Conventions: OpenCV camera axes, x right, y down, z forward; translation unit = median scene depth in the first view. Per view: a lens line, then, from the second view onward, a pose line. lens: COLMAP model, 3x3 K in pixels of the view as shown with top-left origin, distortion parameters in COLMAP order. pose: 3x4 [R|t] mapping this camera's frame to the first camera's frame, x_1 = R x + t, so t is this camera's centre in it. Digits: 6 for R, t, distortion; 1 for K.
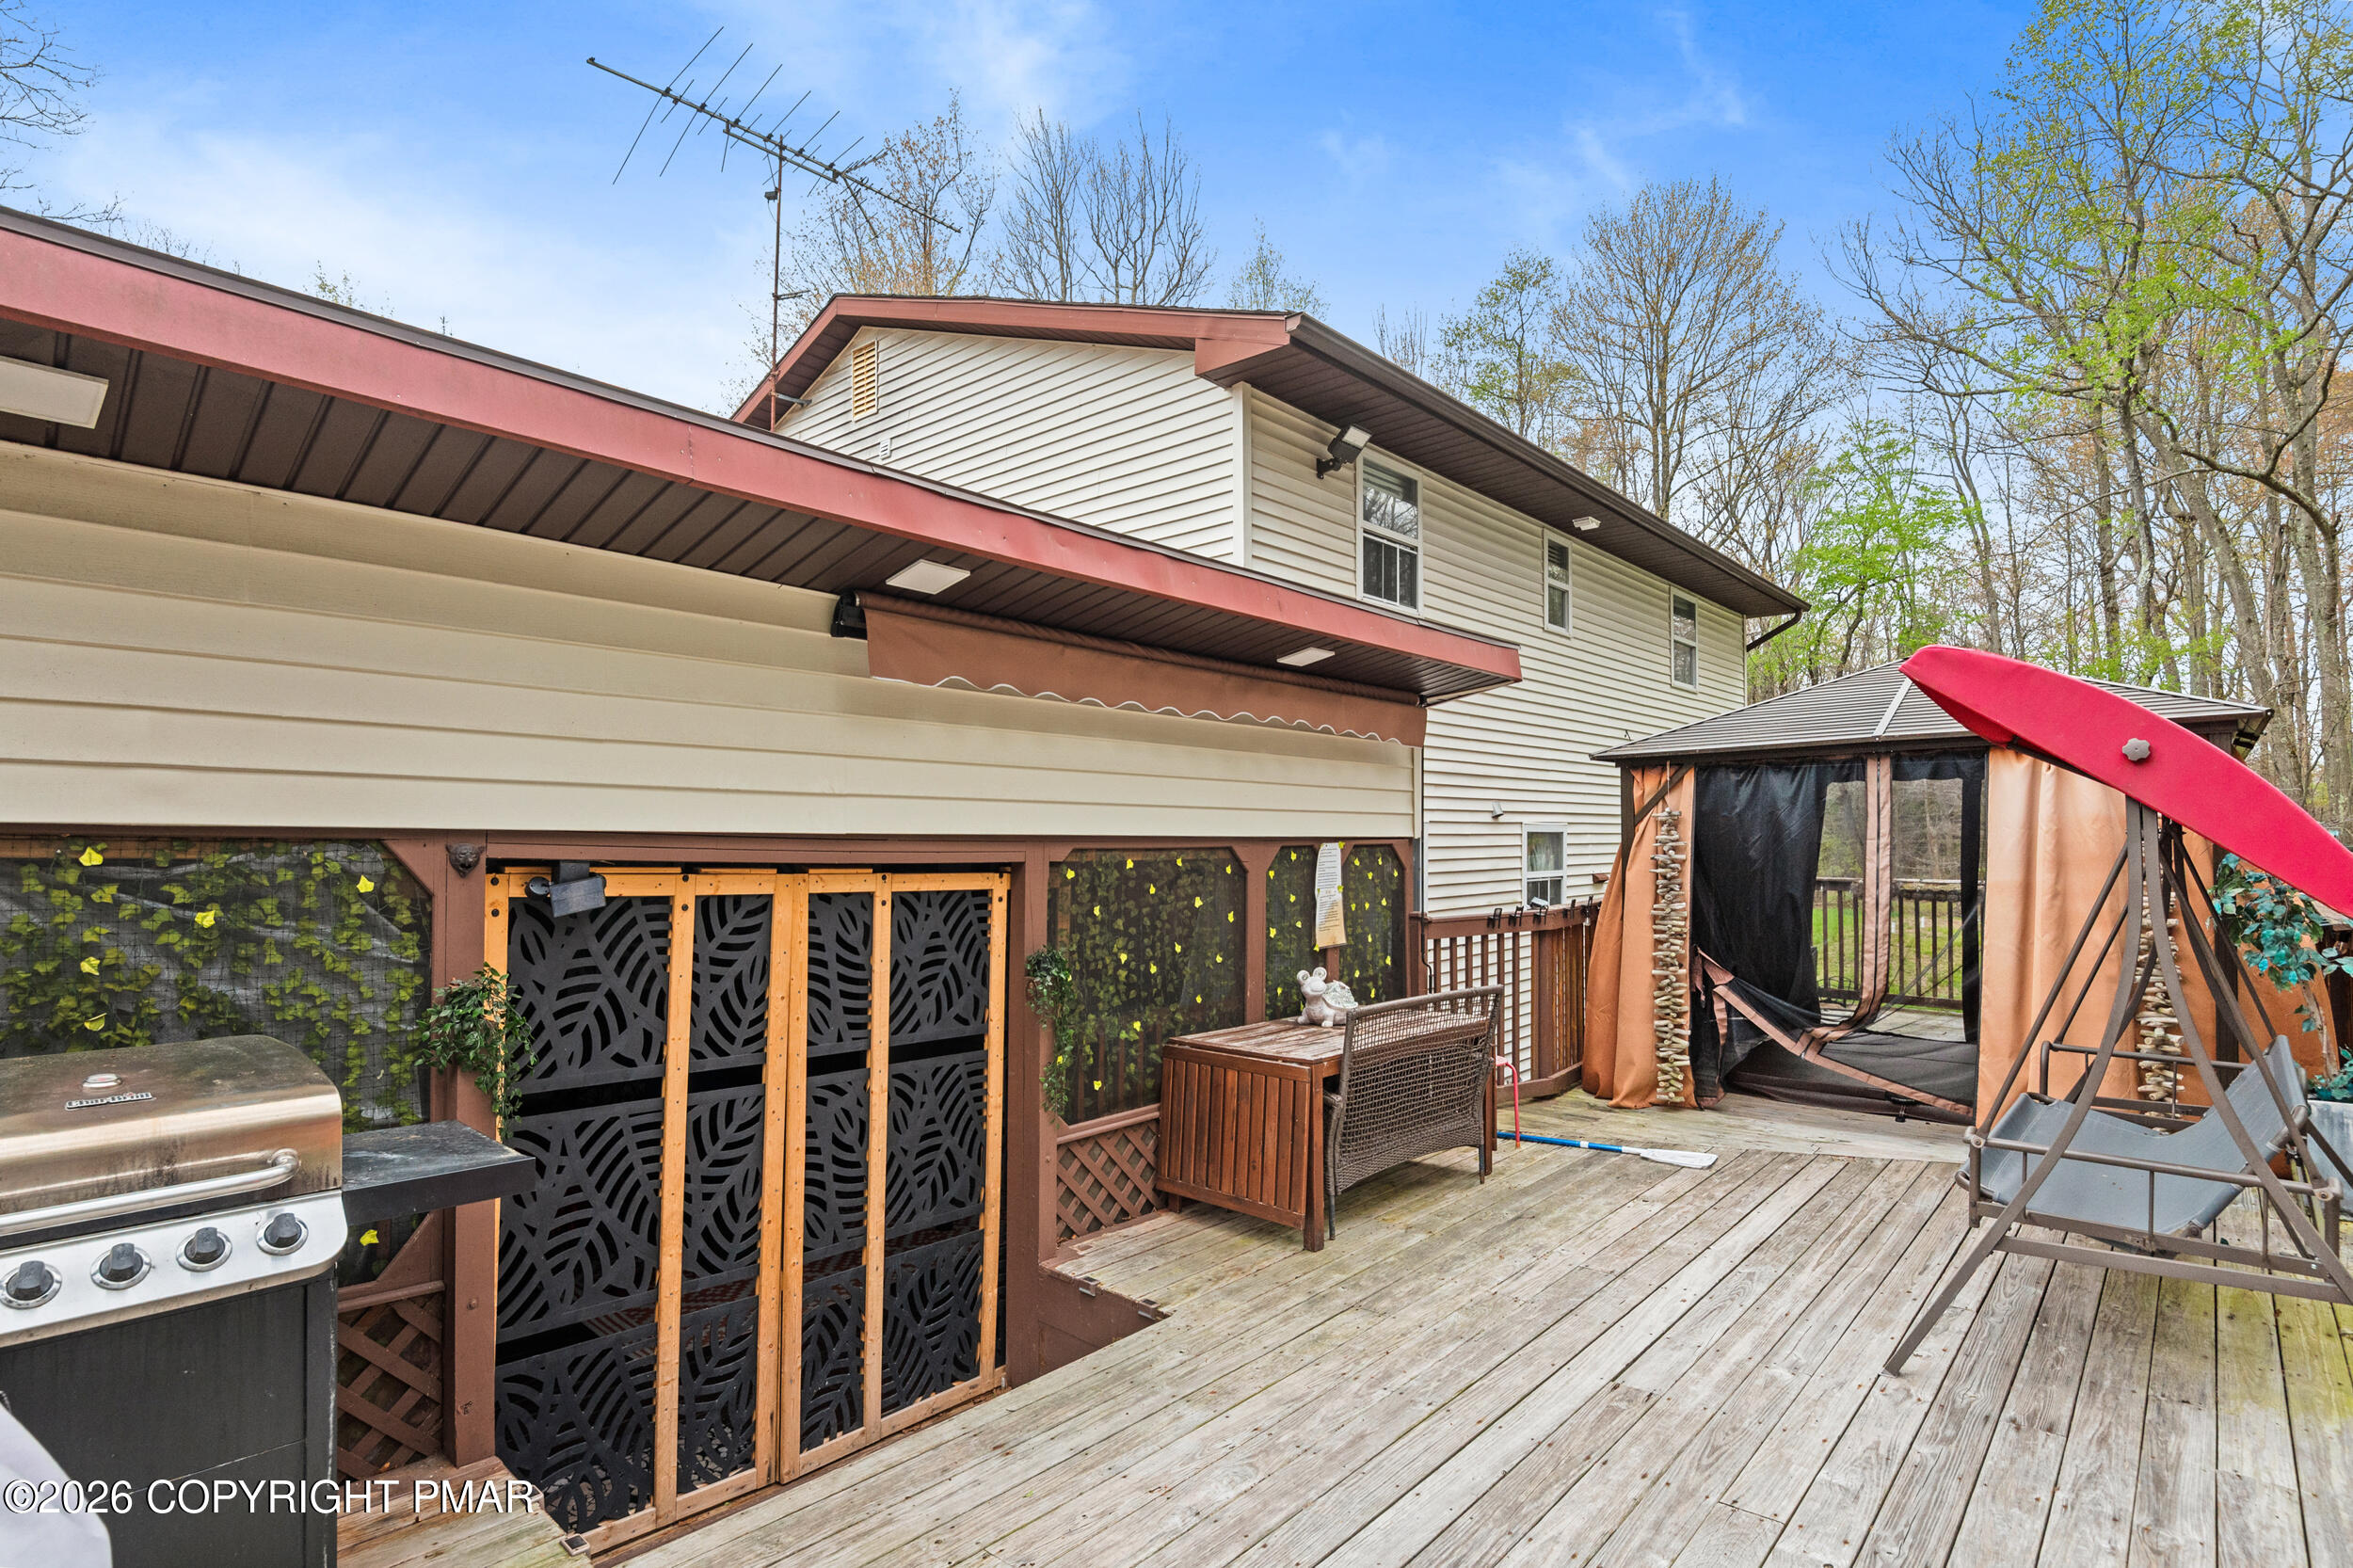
lens RADIAL K [[1165.0, 0, 1182.5], [0, 1165.0, 833.9], [0, 0, 1]] dist [0.000647, -0.009539]
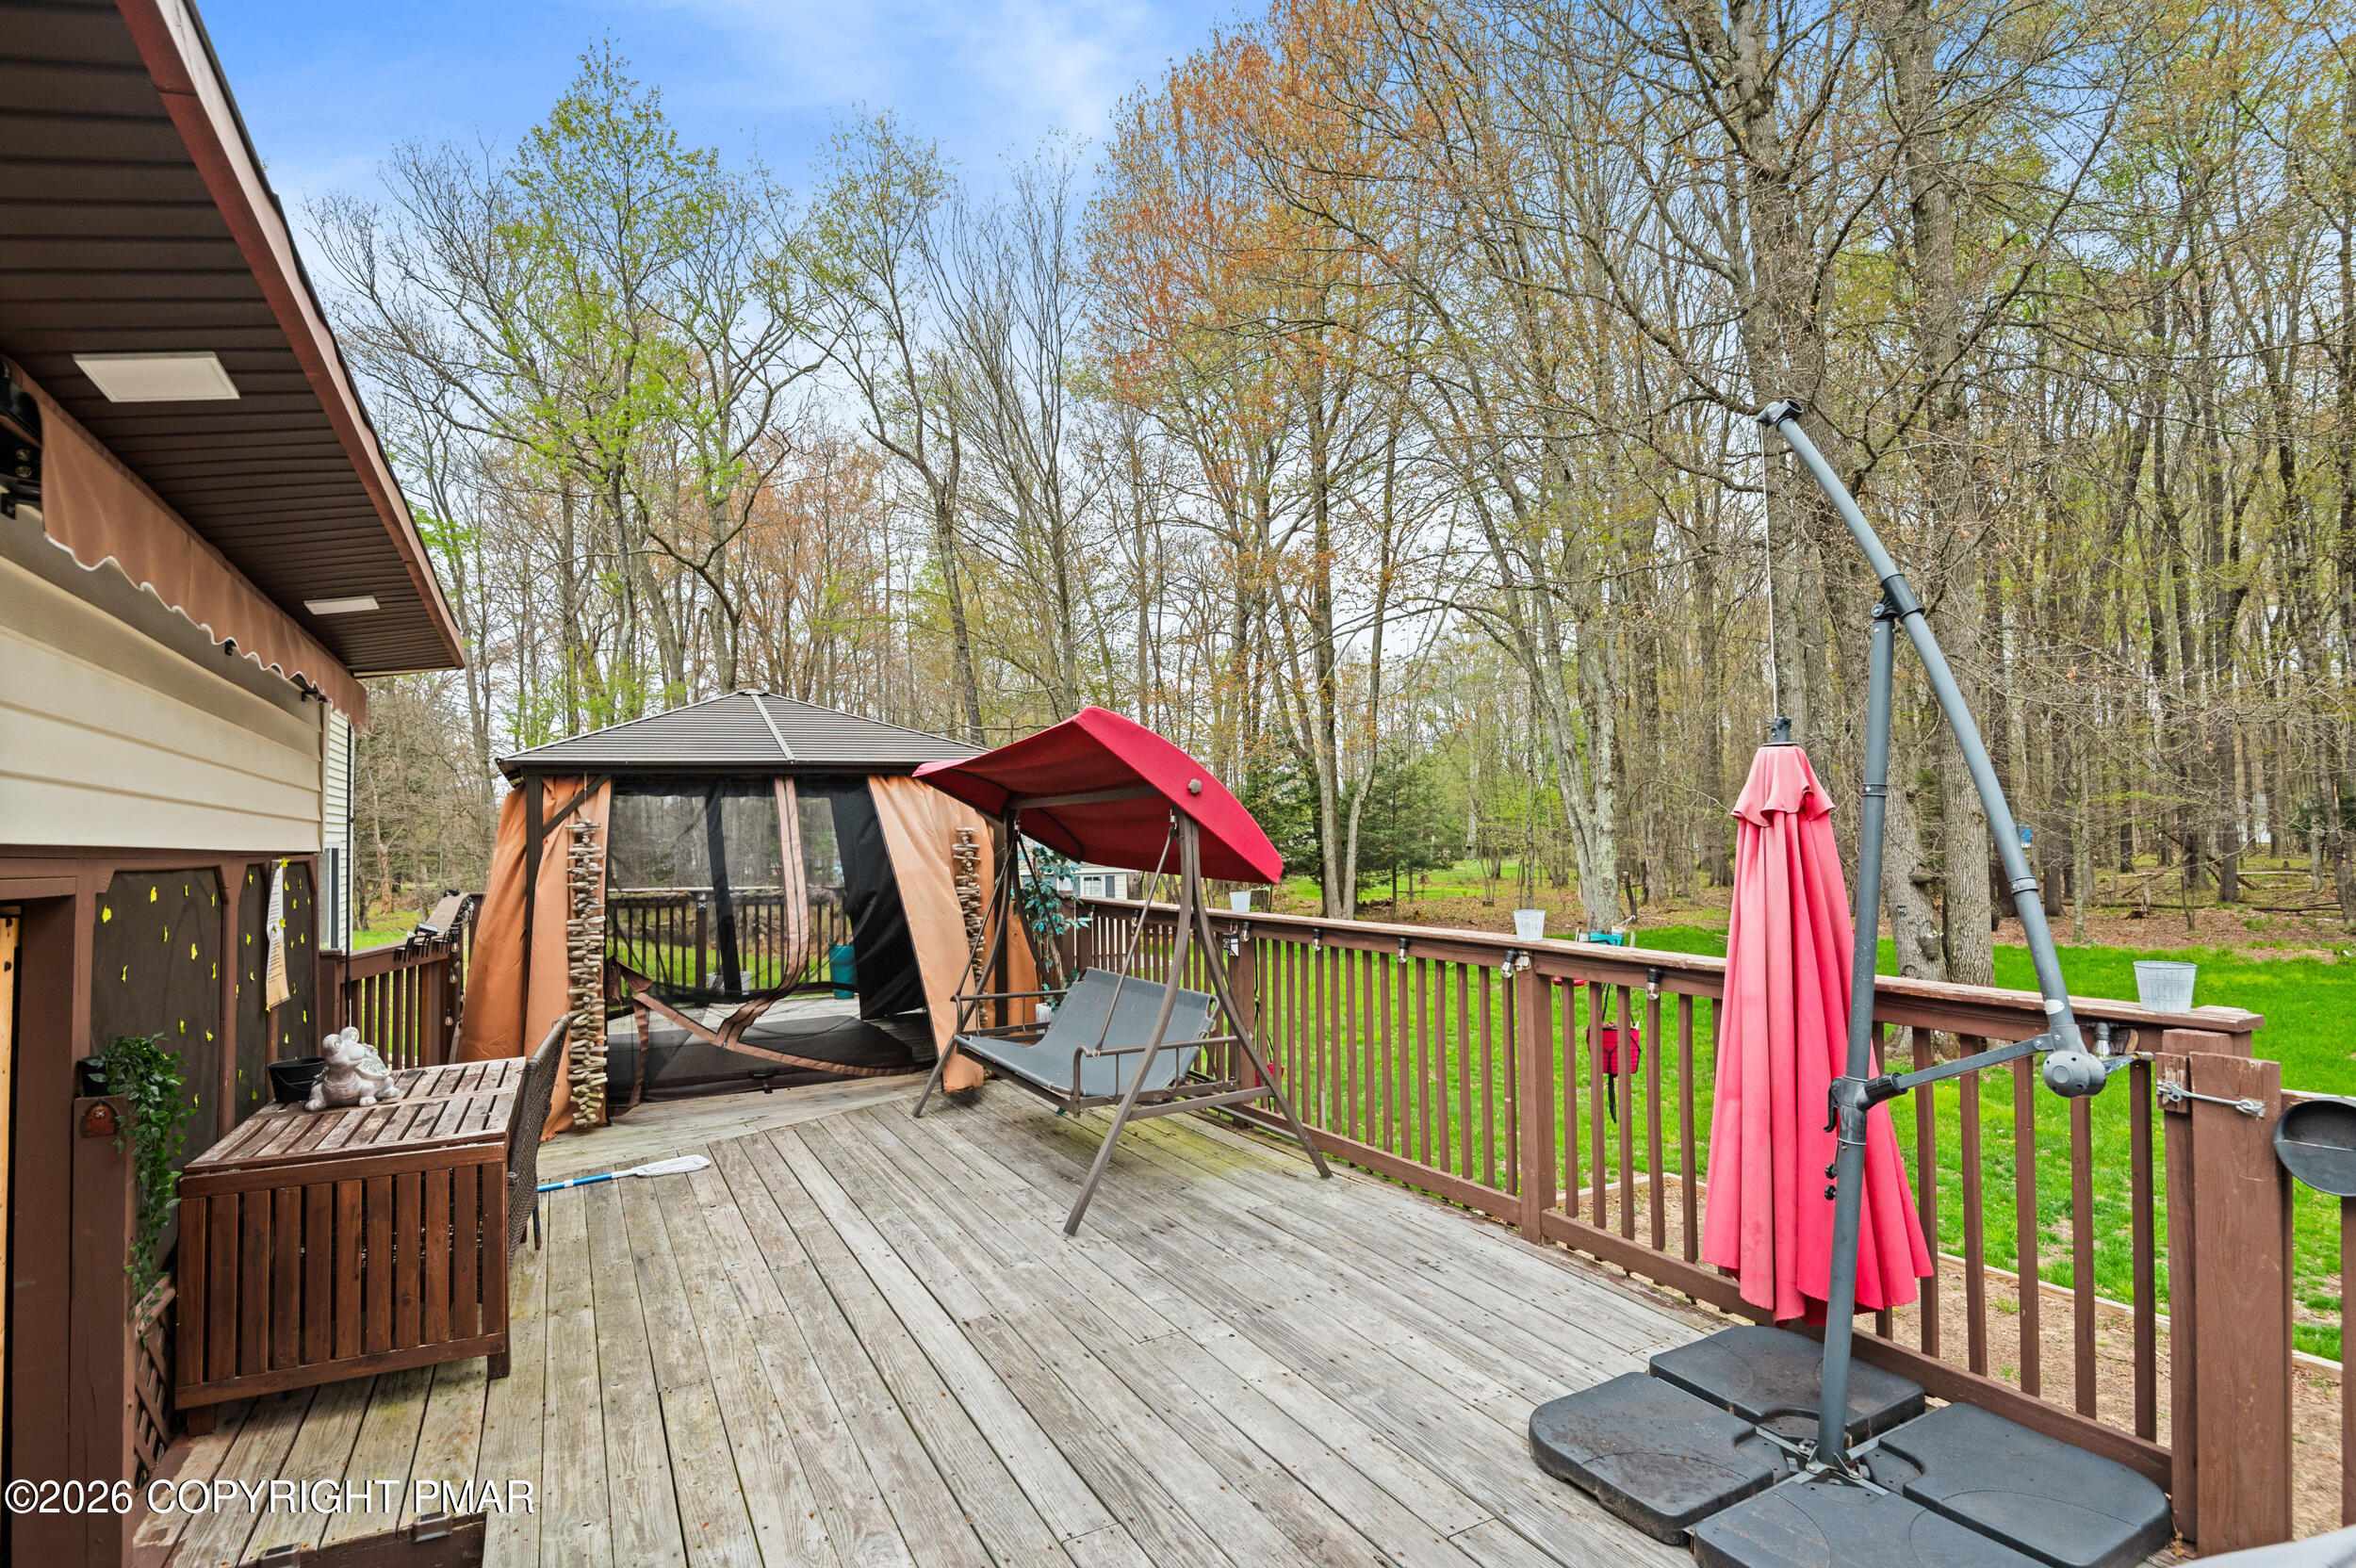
lens RADIAL K [[1165.4, 0, 1175.5], [0, 1165.4, 809.8], [0, 0, 1]] dist [0.000748, 0.000128]
pose [[0.352756, 0.022471, 0.935445, -0.435949], [0.011705, 0.999527, -0.028425, 0.004242], [-0.935642, 0.020976, 0.352326, 0.271048]]
